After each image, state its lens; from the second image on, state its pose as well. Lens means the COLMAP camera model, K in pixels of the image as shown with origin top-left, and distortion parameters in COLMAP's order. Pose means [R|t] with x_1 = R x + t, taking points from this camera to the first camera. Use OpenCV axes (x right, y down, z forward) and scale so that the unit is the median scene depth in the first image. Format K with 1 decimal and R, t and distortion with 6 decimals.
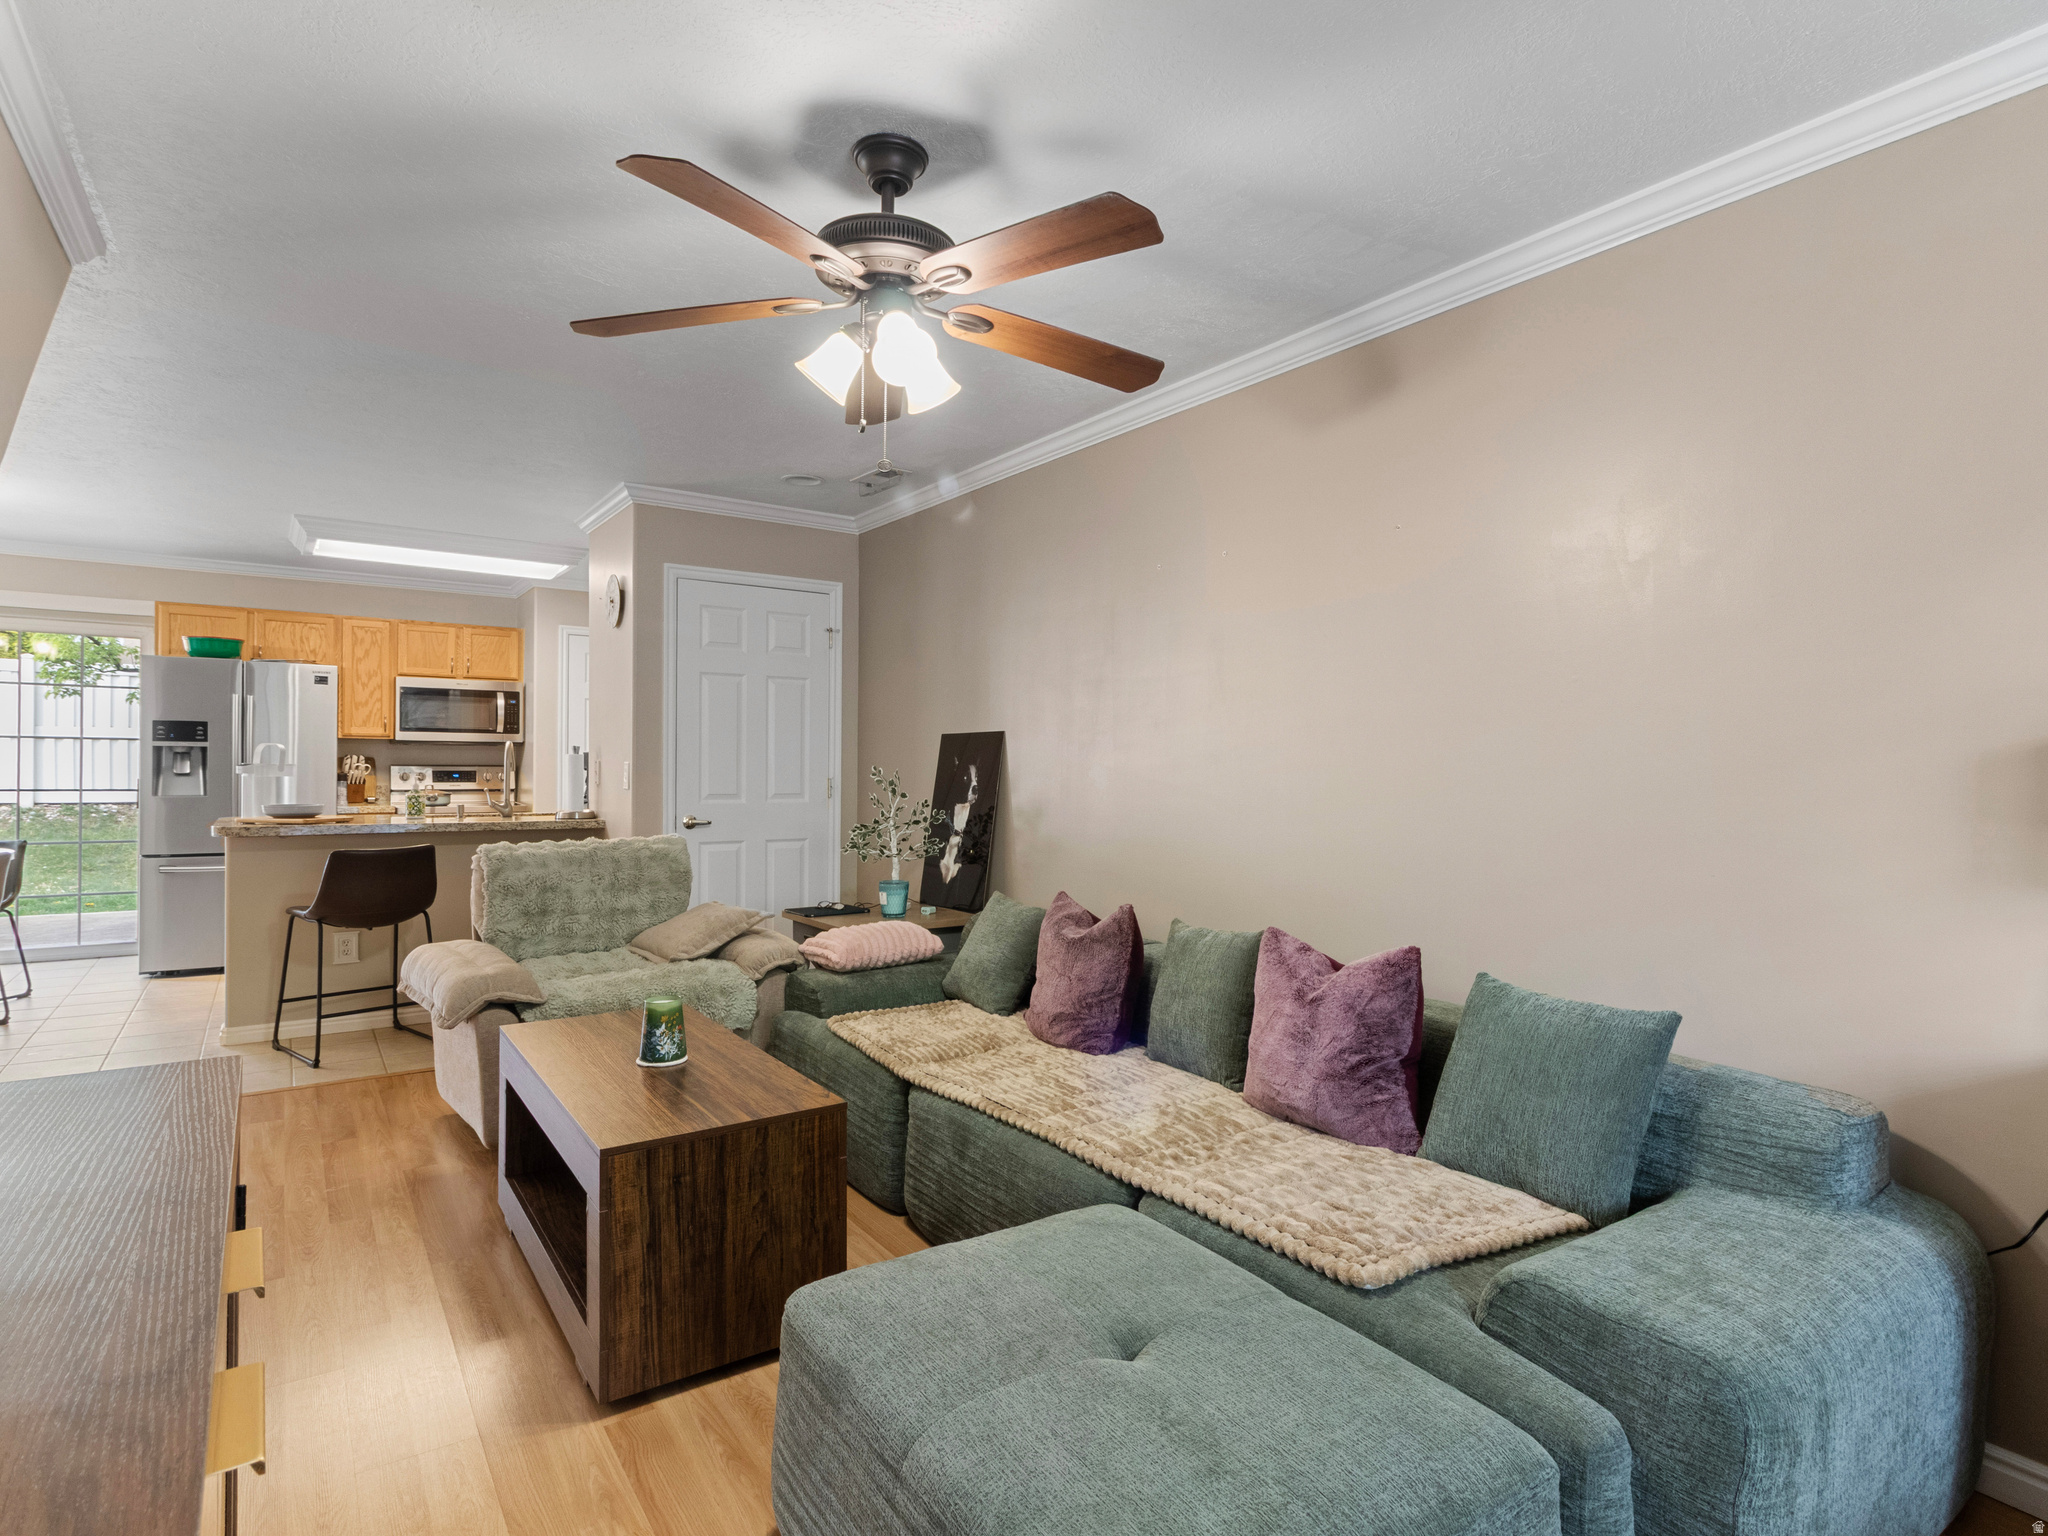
lens RADIAL K [[1058.3, 0, 1032.1], [0, 1058.3, 773.4], [0, 0, 1]] dist [-0.002200, -0.000735]
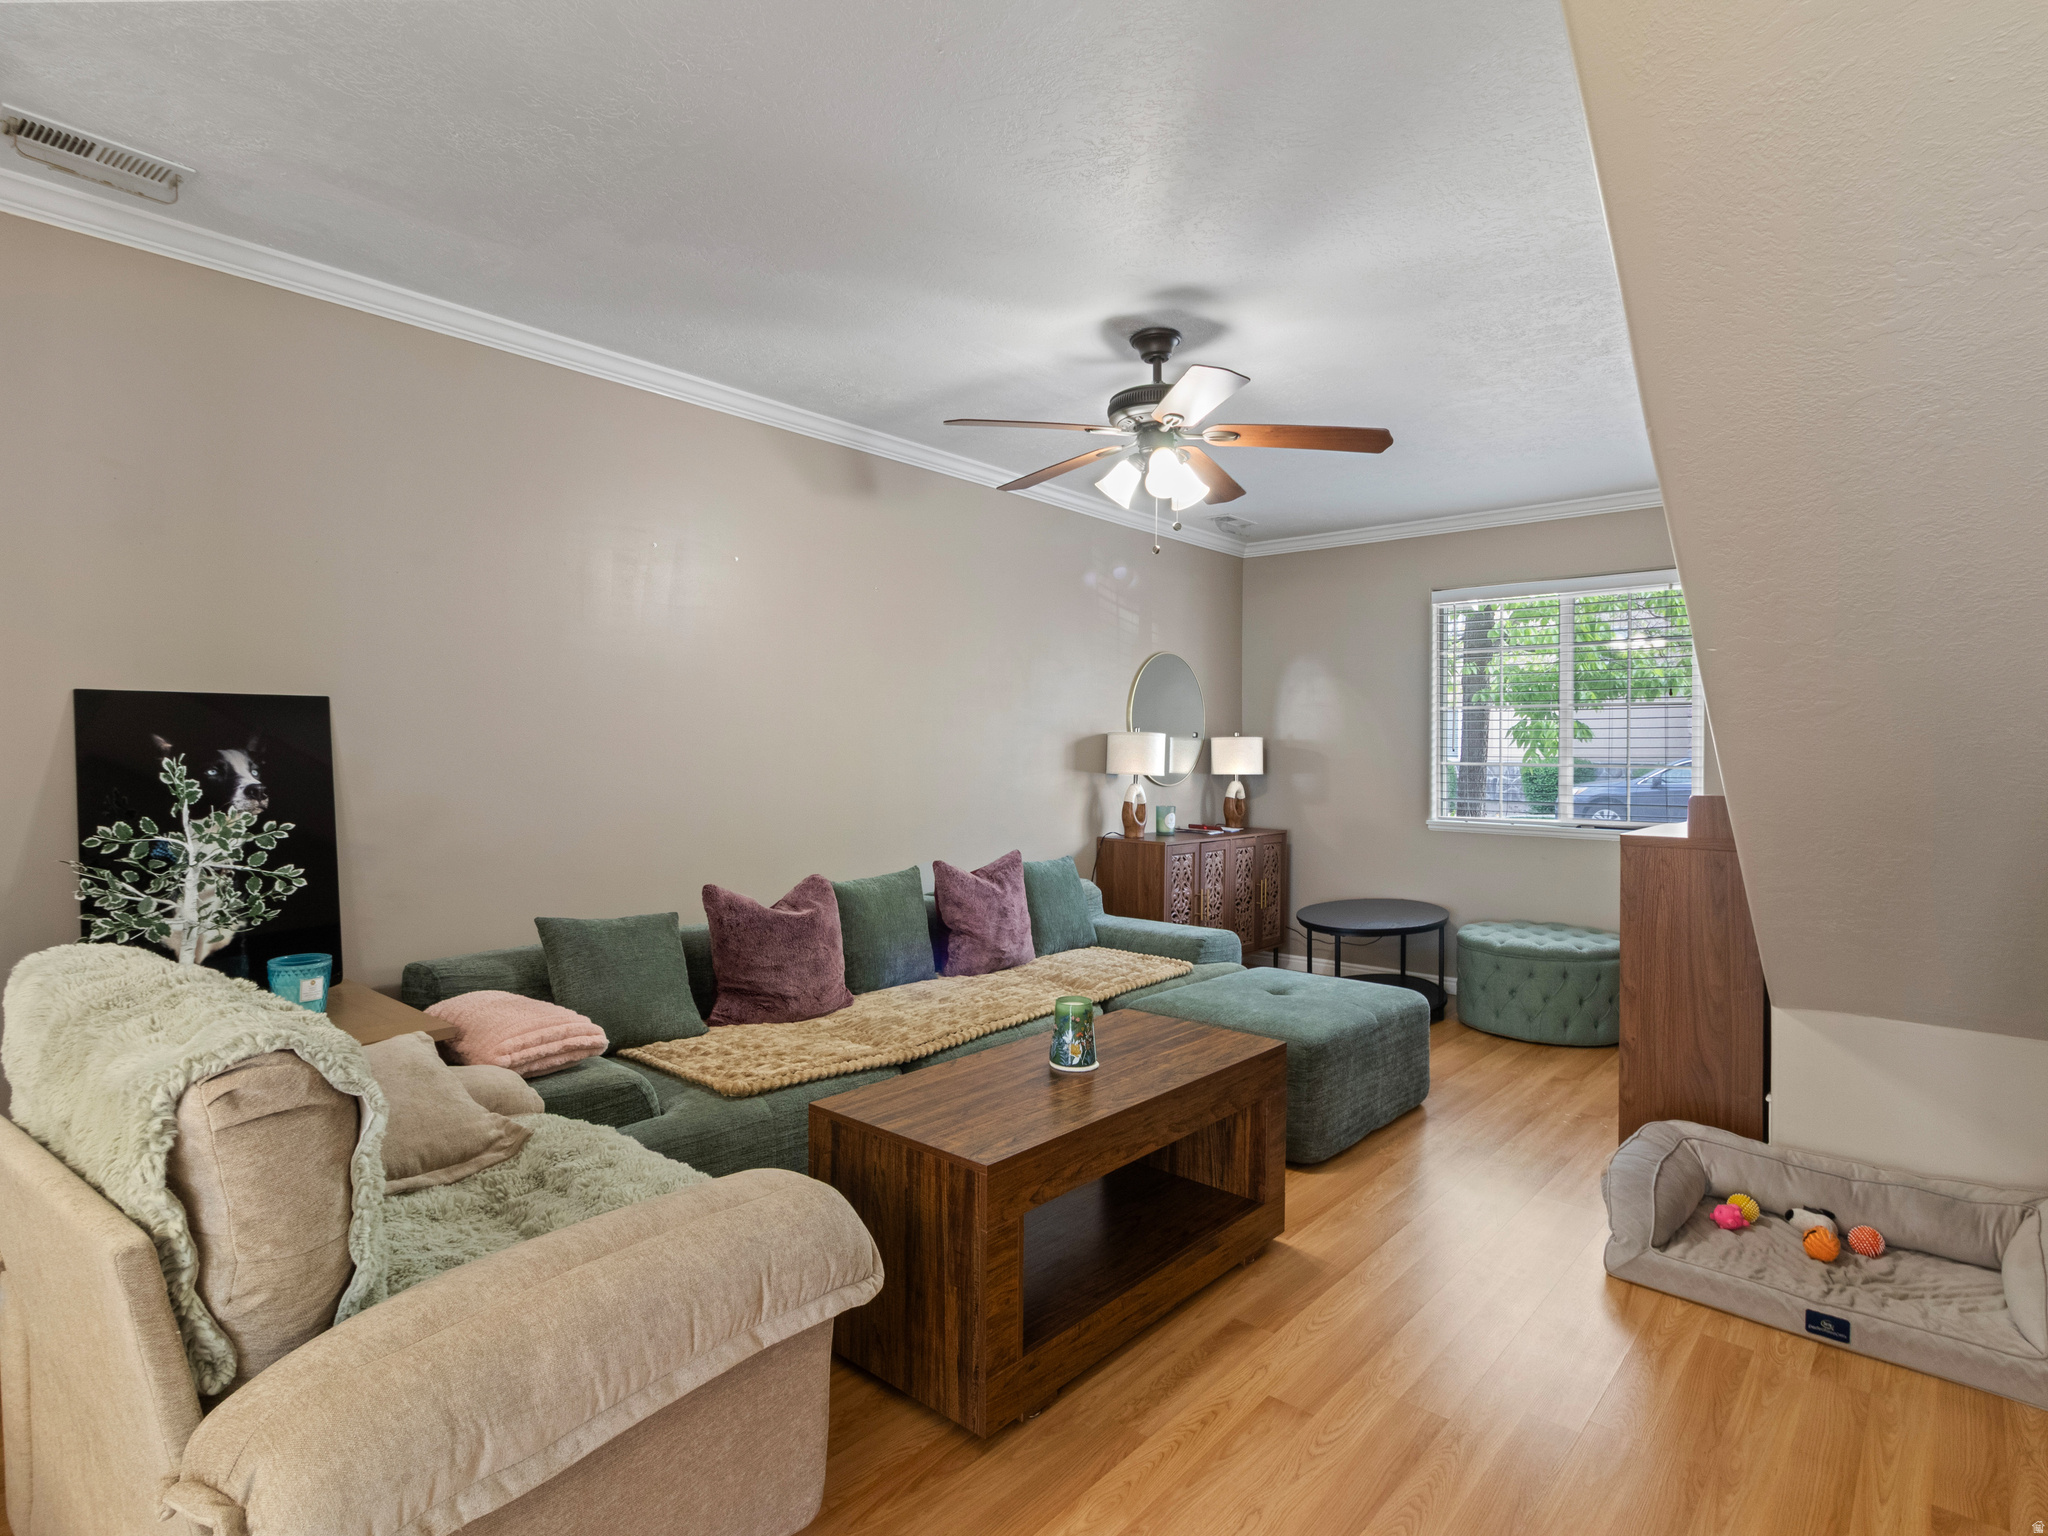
lens RADIAL K [[1077.0, 0, 1031.0], [0, 1077.0, 765.2], [0, 0, 1]] dist [0.004116, 0.000116]
pose [[-0.238345, -0.017097, 0.971030, -0.479267], [0.005447, 0.999806, 0.018941, -0.005127], [-0.971165, 0.009804, -0.238206, 0.469730]]
